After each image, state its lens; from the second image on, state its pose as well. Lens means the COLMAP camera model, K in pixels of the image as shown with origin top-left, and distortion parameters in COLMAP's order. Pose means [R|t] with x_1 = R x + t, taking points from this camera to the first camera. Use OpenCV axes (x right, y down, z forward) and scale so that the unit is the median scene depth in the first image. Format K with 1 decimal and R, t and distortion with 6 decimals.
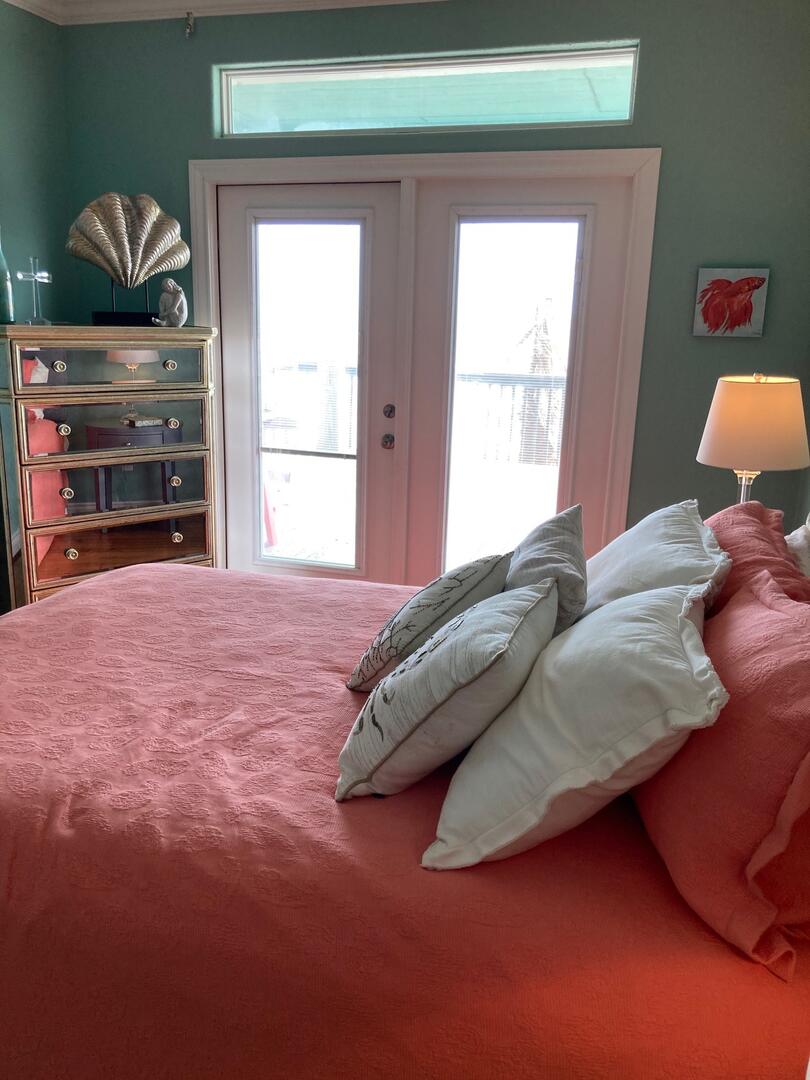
lens RADIAL K [[881.6, 0, 405.0], [0, 881.6, 540.0], [0, 0, 1]] dist [-0.009423, -0.008239]
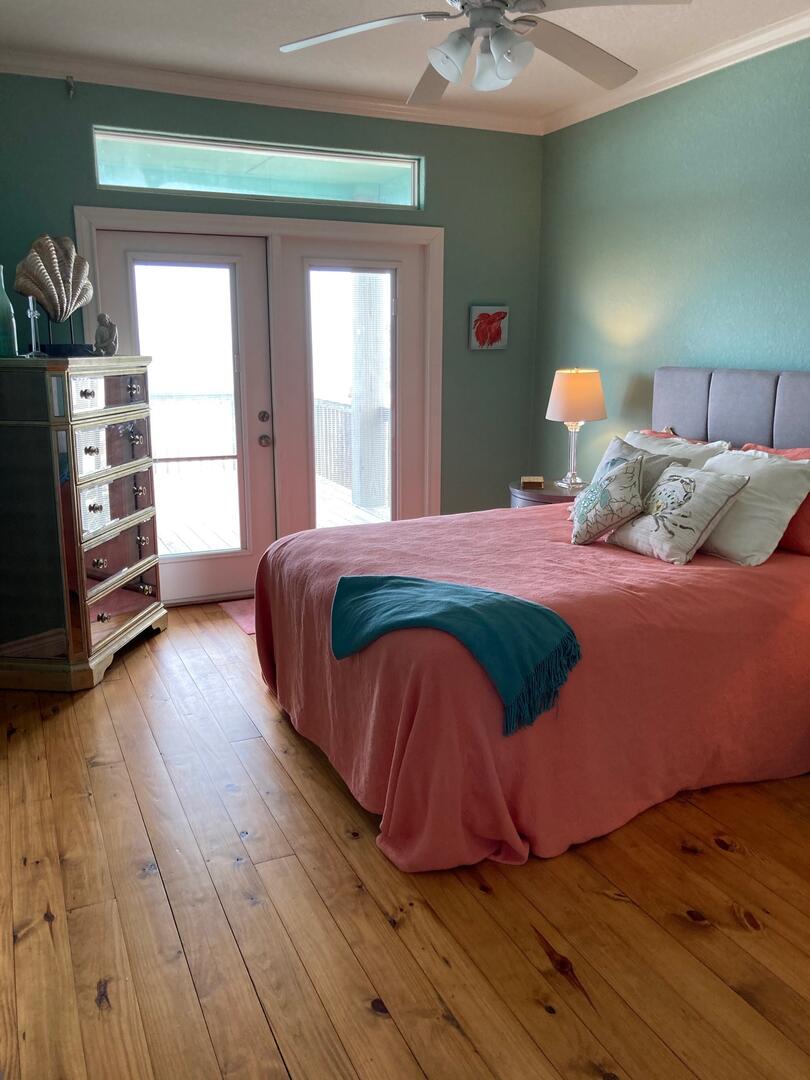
lens RADIAL K [[881.6, 0, 405.0], [0, 881.6, 540.0], [0, 0, 1]] dist [-0.009423, -0.008239]
pose [[0.754178, -0.165360, 0.635509, -0.804361], [0.179747, 0.982798, 0.042414, 0.010323], [-0.631590, 0.082243, 0.770928, -0.092120]]
